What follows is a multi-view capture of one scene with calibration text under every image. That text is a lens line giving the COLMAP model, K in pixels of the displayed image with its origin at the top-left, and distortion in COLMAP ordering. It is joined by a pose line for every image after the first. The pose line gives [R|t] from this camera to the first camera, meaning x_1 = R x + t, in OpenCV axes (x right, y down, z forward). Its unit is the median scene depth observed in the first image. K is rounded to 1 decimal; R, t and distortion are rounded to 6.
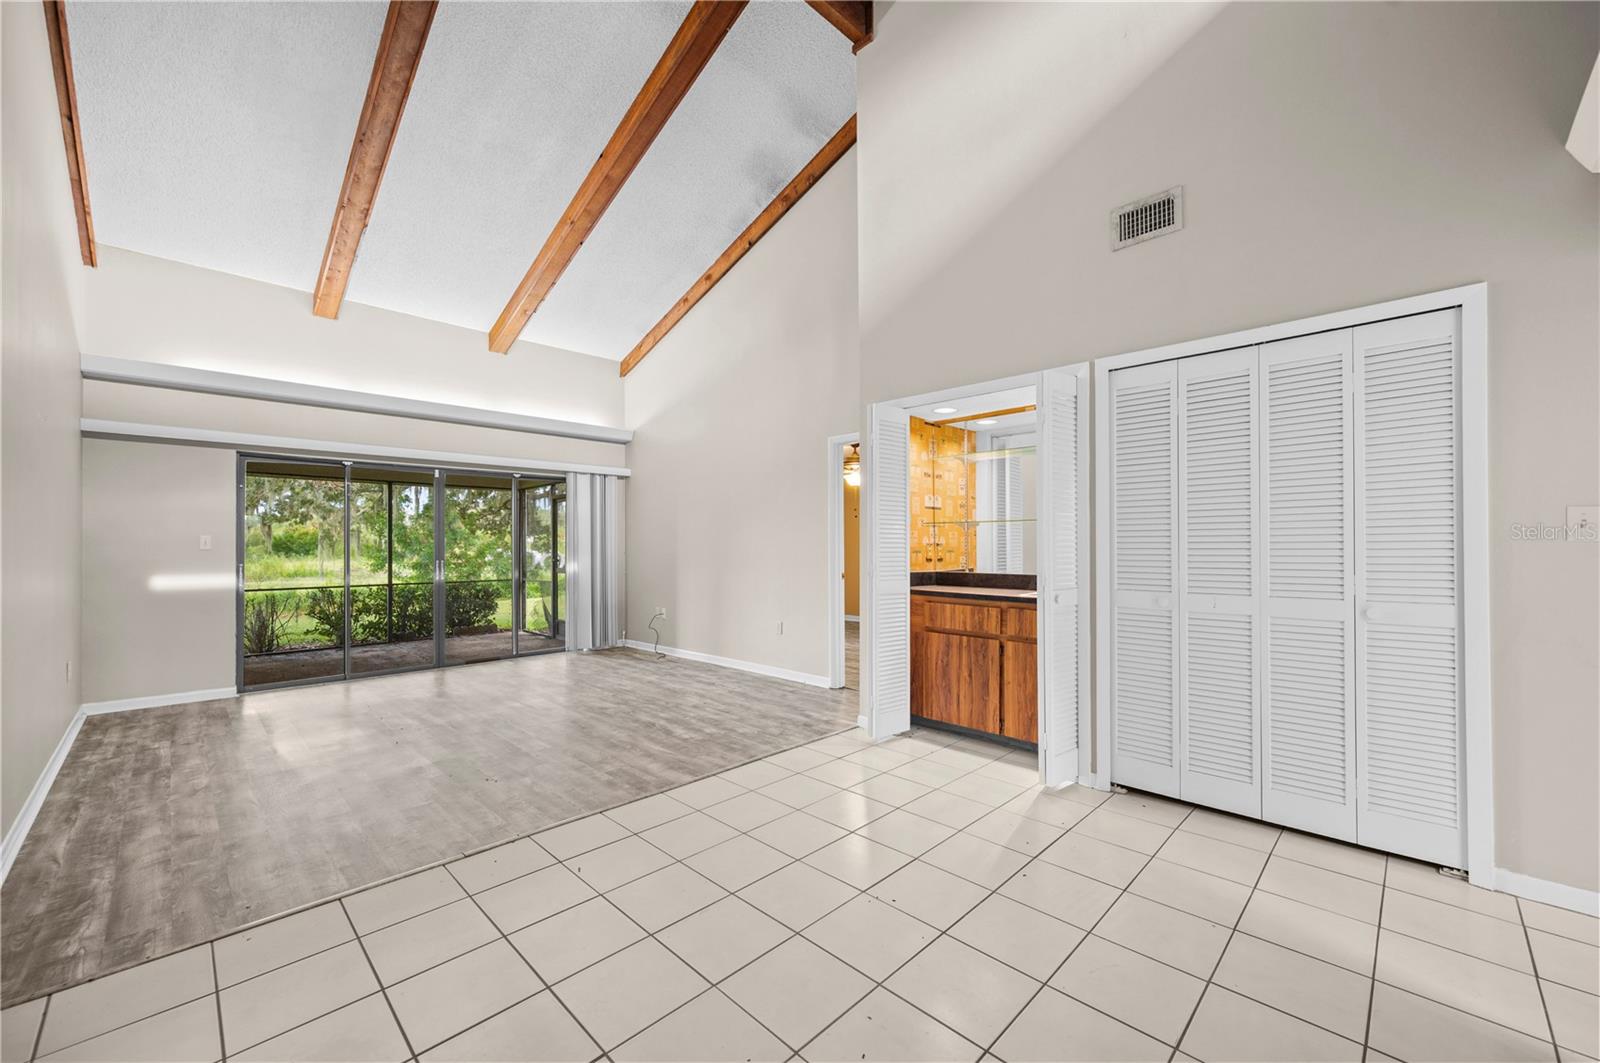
lens RADIAL K [[631.4, 0, 801.5], [0, 631.4, 536.5], [0, 0, 1]] dist [0.000421, -0.000809]
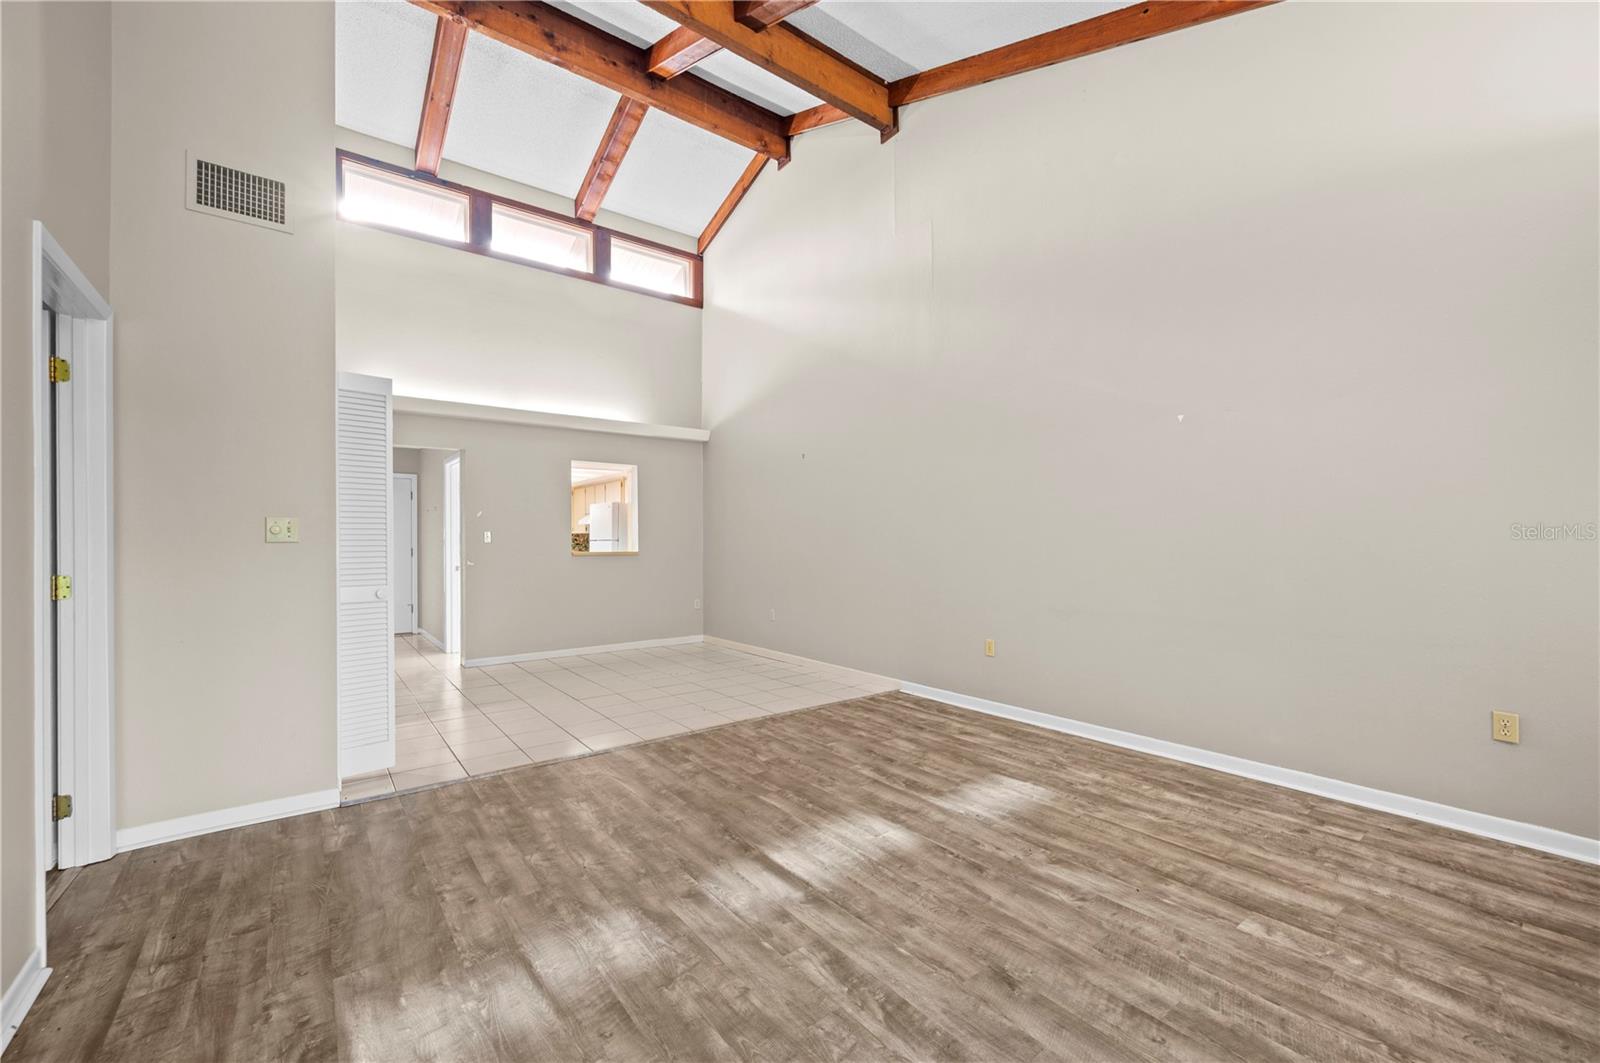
lens RADIAL K [[631.4, 0, 803.1], [0, 631.4, 540.0], [0, 0, 1]] dist [0.000421, -0.000809]
pose [[-0.992330, 0.011370, 0.123096, -0.405157], [0.009616, 0.999844, -0.014834, 0.019733], [-0.123245, -0.013537, -0.992284, 1.304650]]
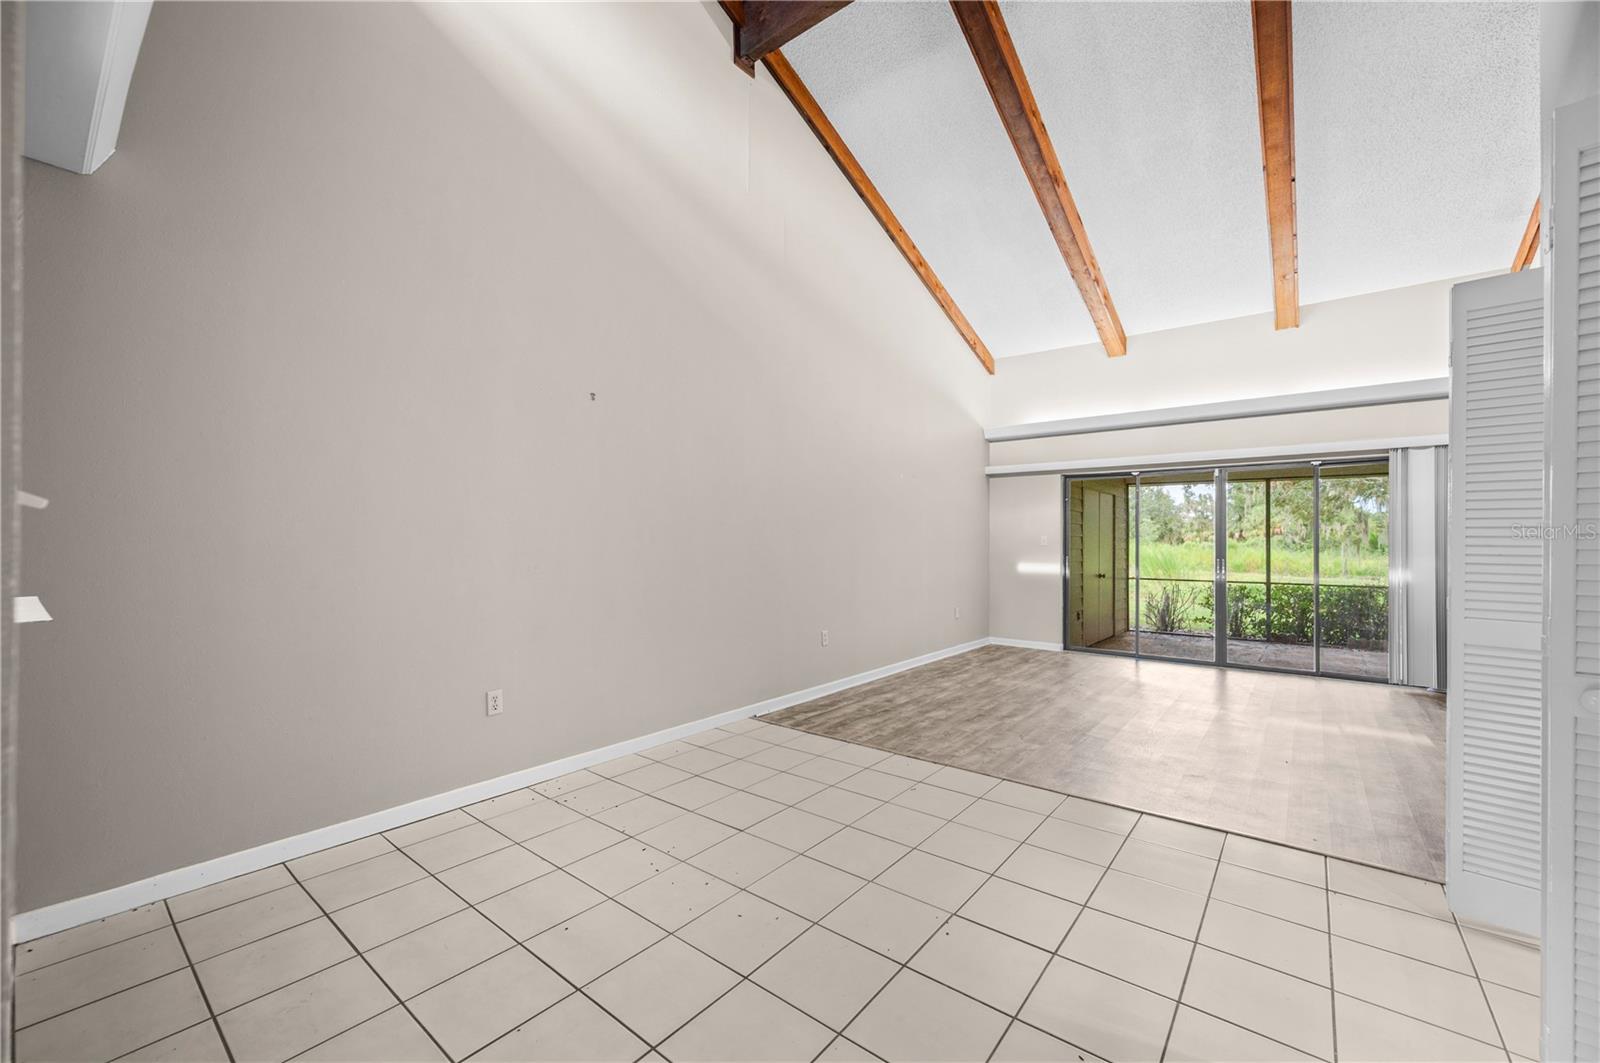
lens RADIAL K [[631.4, 0, 803.5], [0, 631.4, 538.9], [0, 0, 1]] dist [0.000421, -0.000809]
pose [[0.108988, 0.000512, -0.994043, 0.426873], [0.008615, 0.999962, 0.001460, -0.001155], [0.994006, -0.008723, 0.108980, 0.285863]]
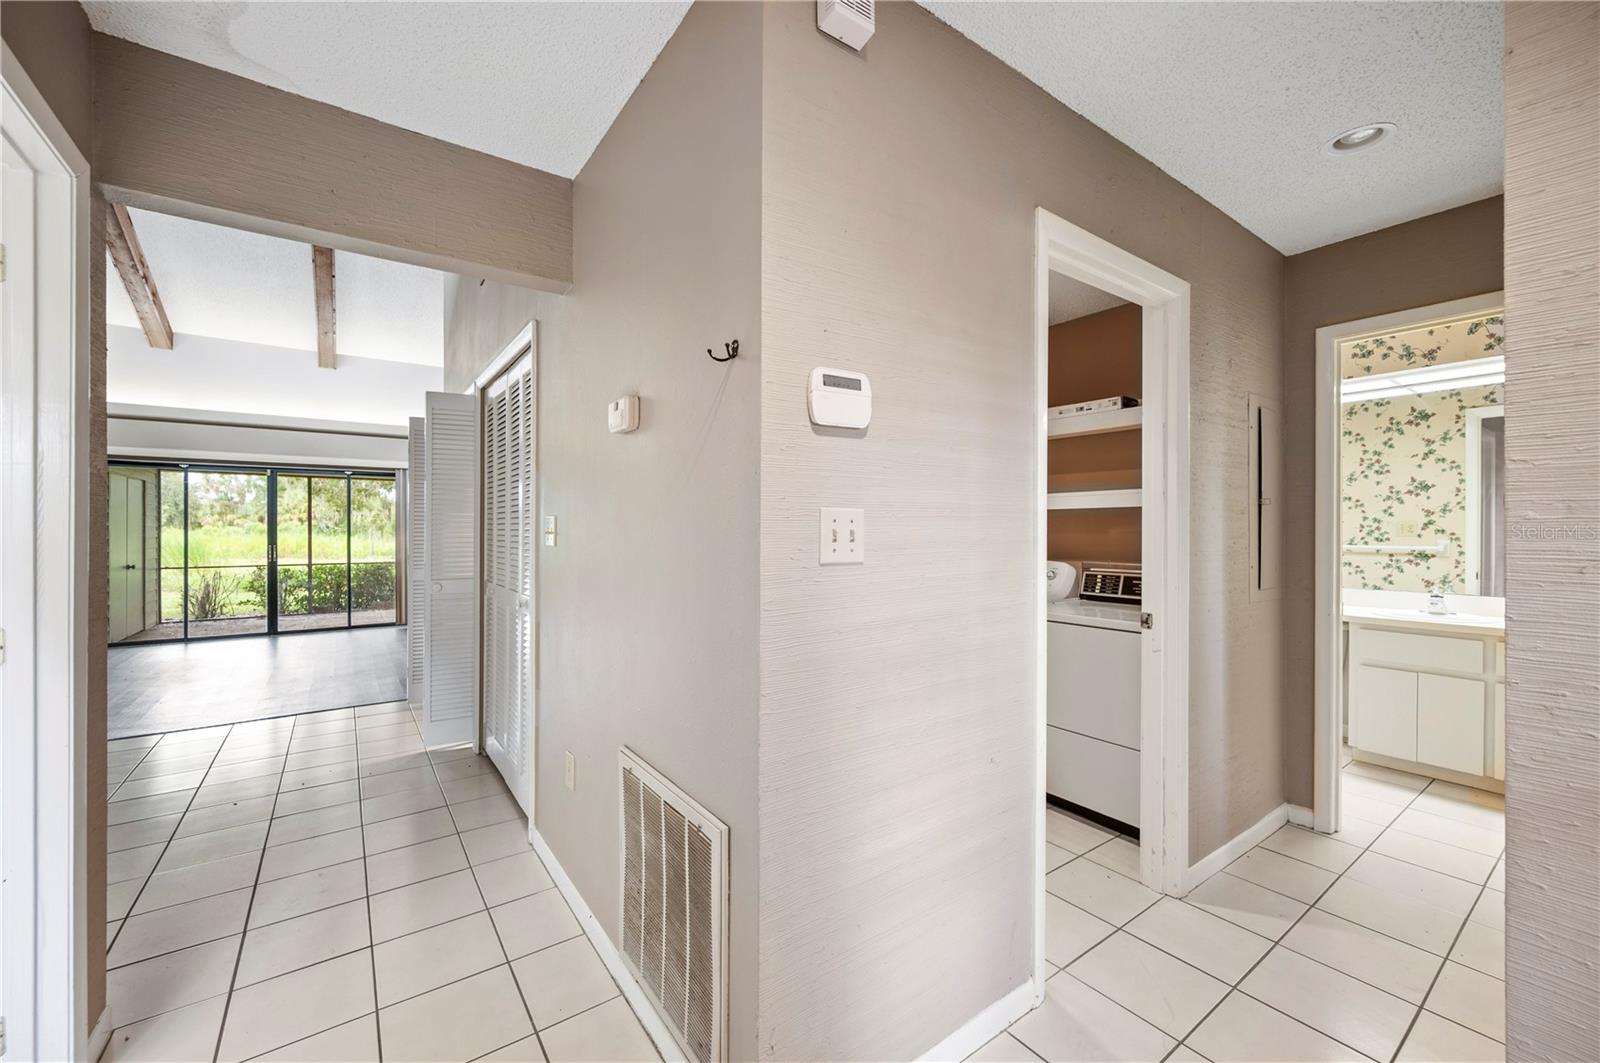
lens RADIAL K [[631.4, 0, 798.8], [0, 631.4, 527.3], [0, 0, 1]] dist [0.000421, -0.000809]
pose [[0.987260, 0.004313, -0.159054, 0.732466], [-0.002300, 0.999915, 0.012836, -0.016841], [0.159096, -0.012306, 0.987186, -0.024544]]
